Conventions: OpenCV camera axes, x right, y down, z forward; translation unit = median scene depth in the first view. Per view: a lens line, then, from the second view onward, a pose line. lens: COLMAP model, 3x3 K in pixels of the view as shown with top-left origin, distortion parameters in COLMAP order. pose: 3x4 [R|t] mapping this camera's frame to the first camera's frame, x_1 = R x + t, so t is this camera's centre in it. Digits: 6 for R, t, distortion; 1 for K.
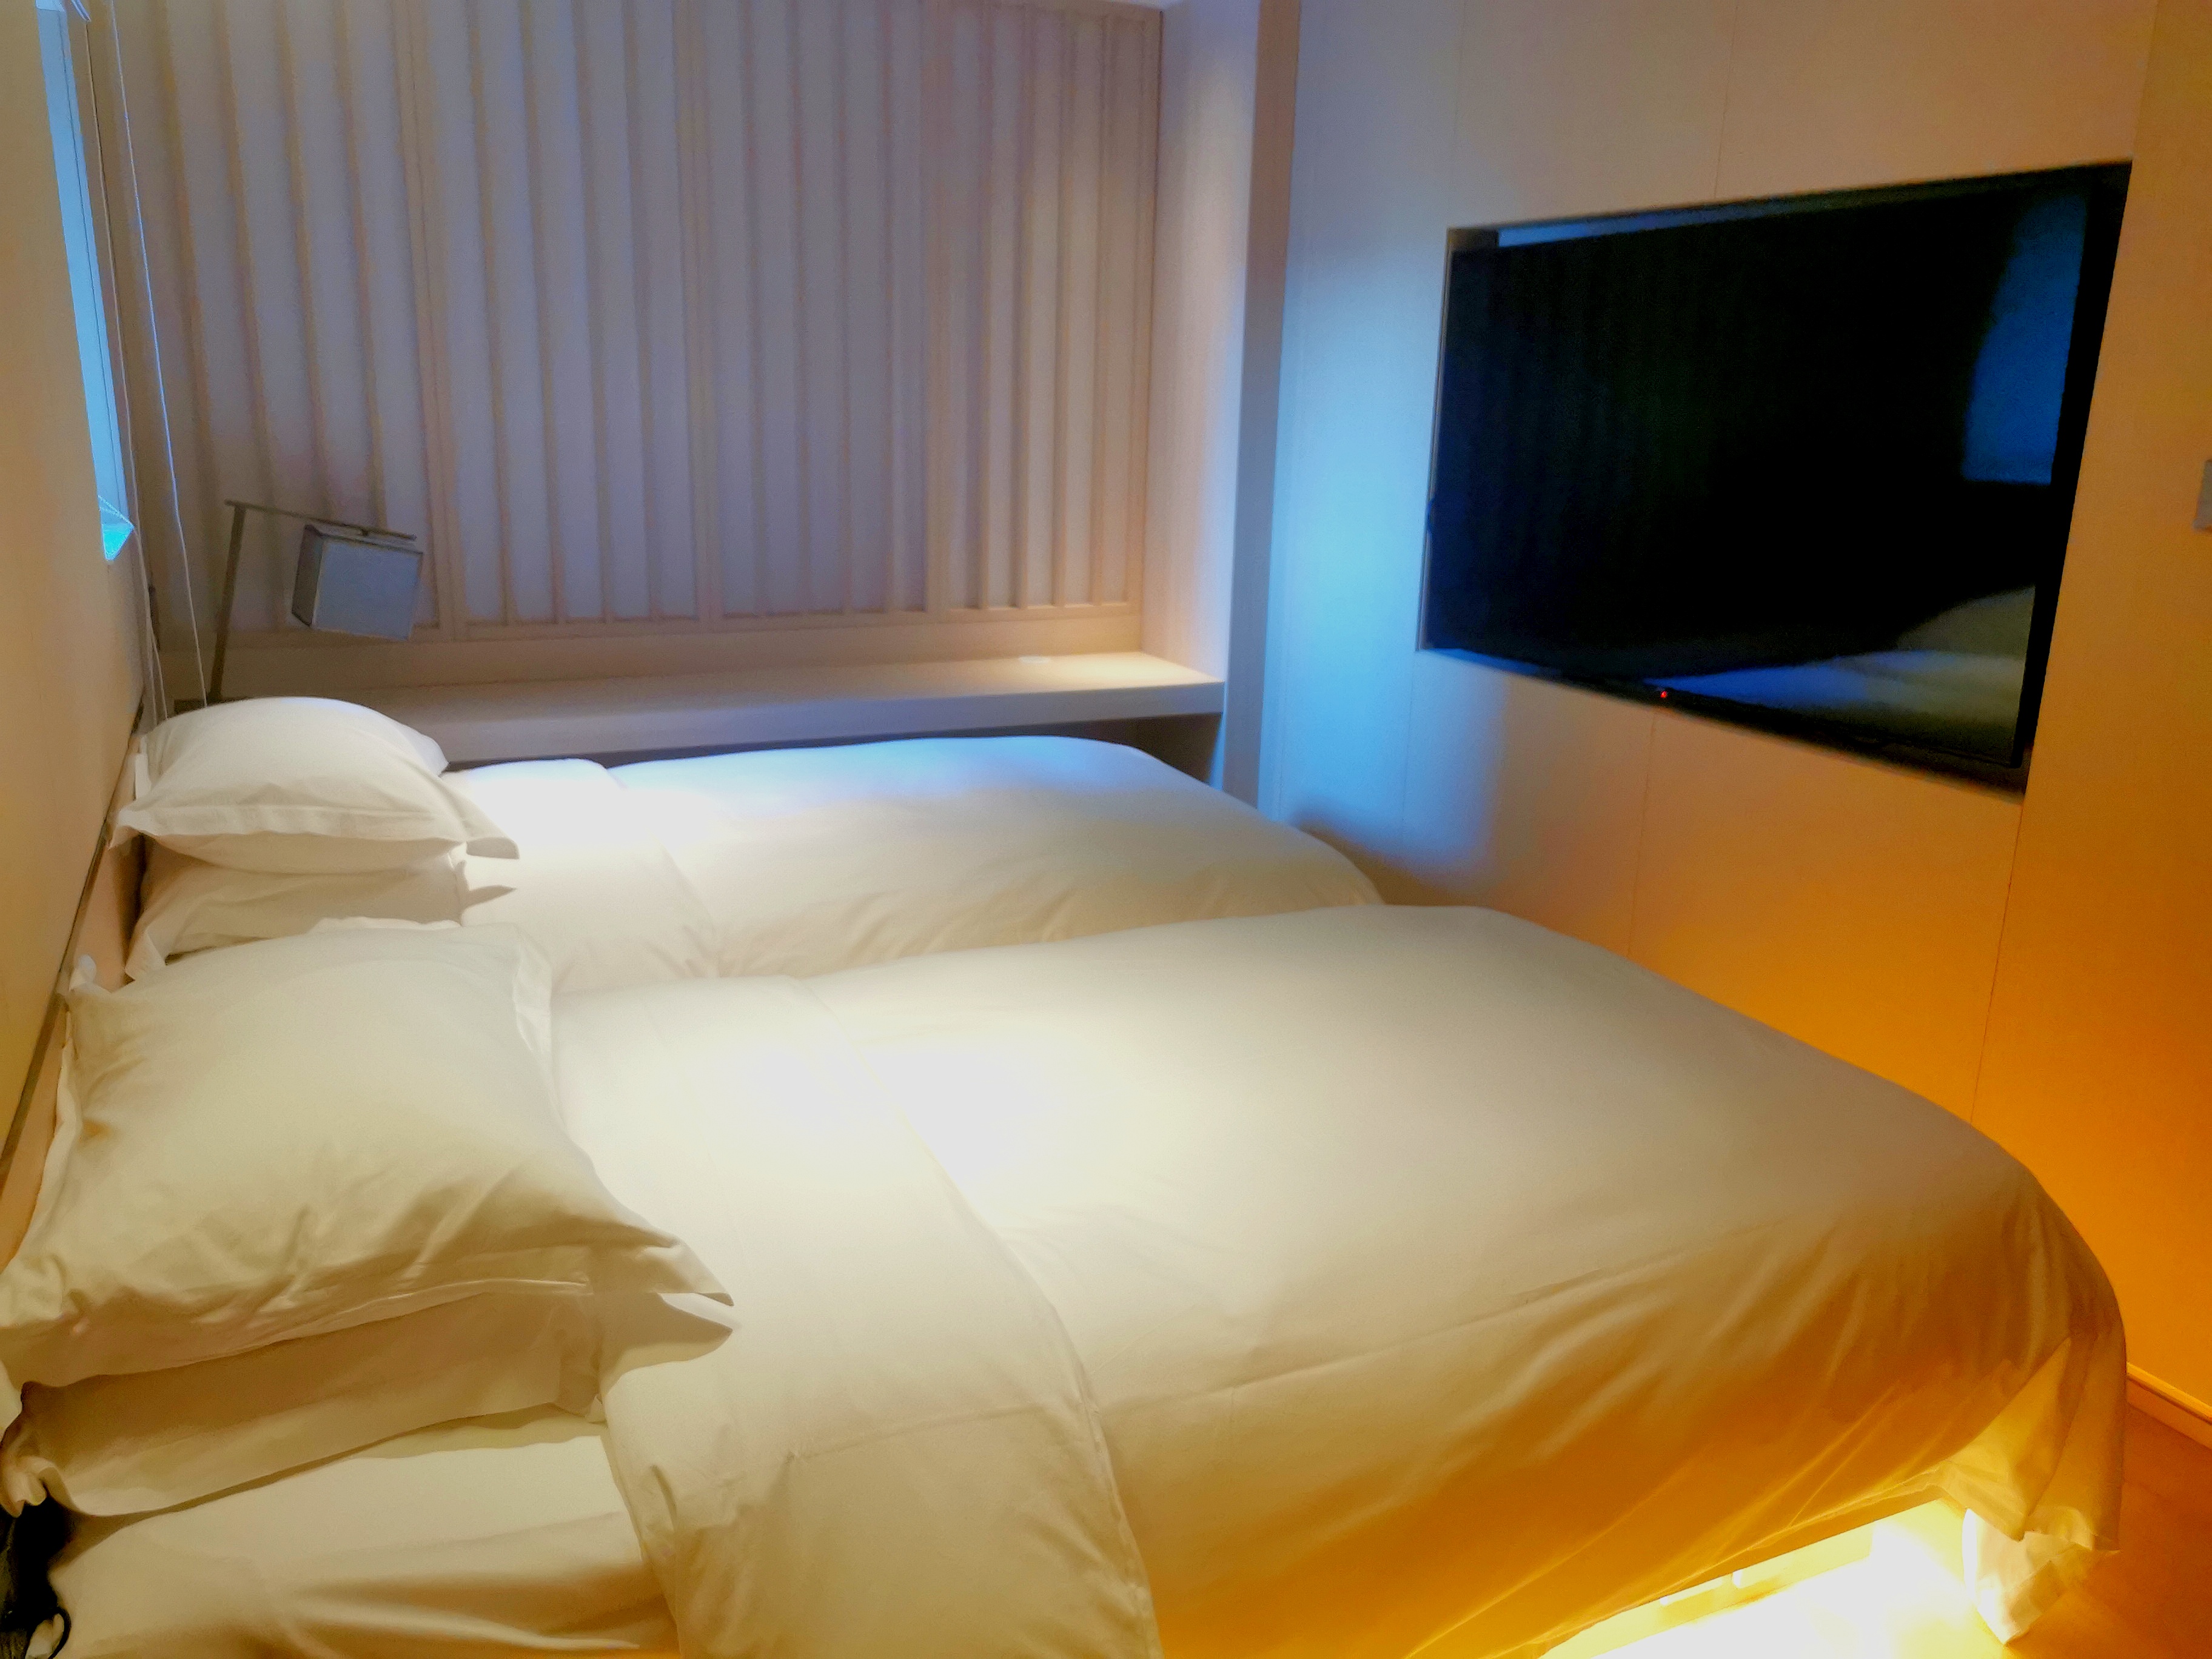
lens RADIAL K [[1715.9, 0, 1108.4], [0, 1715.9, 822.0], [0, 0, 1]] dist [0.049002, 0.001083]
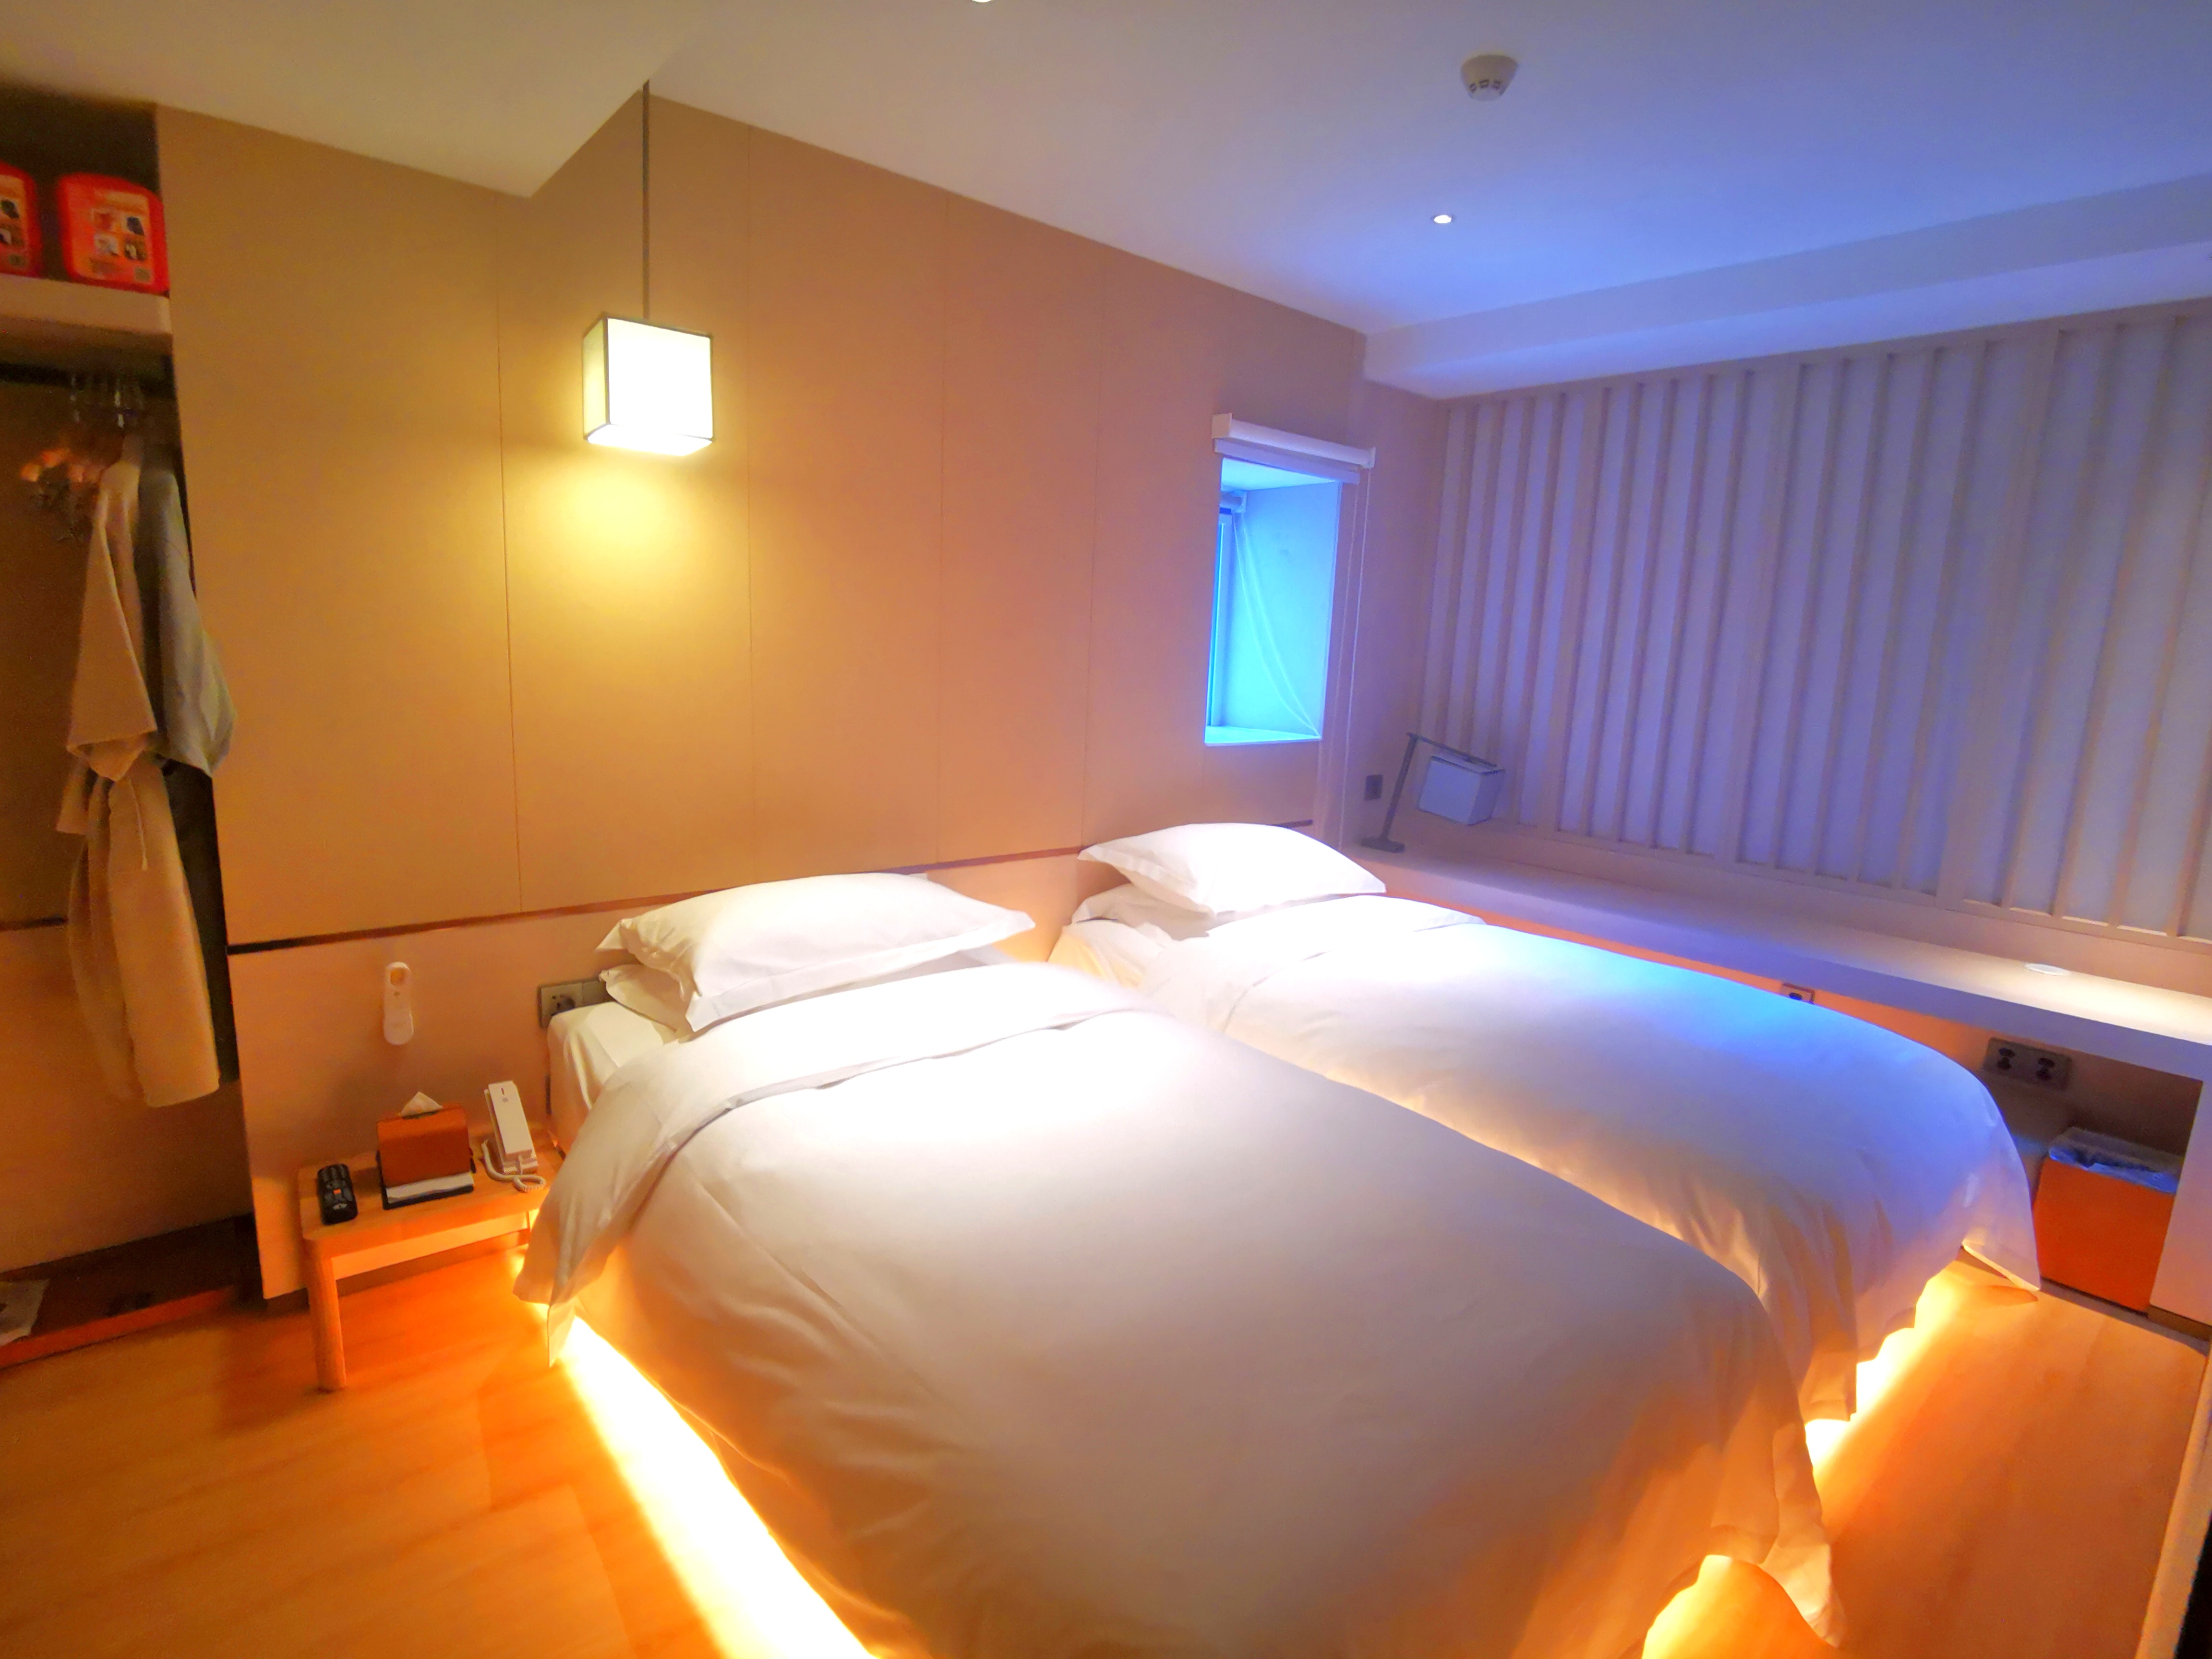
lens RADIAL K [[1115.7, 0, 1108.8], [0, 1115.7, 834.9], [0, 0, 1]] dist [-0.004562, -0.001201]
pose [[0.257816, 0.159580, -0.952925, 1.059868], [-0.276462, 0.957214, 0.085501, -0.199555], [0.925797, 0.241404, 0.290902, 0.851111]]
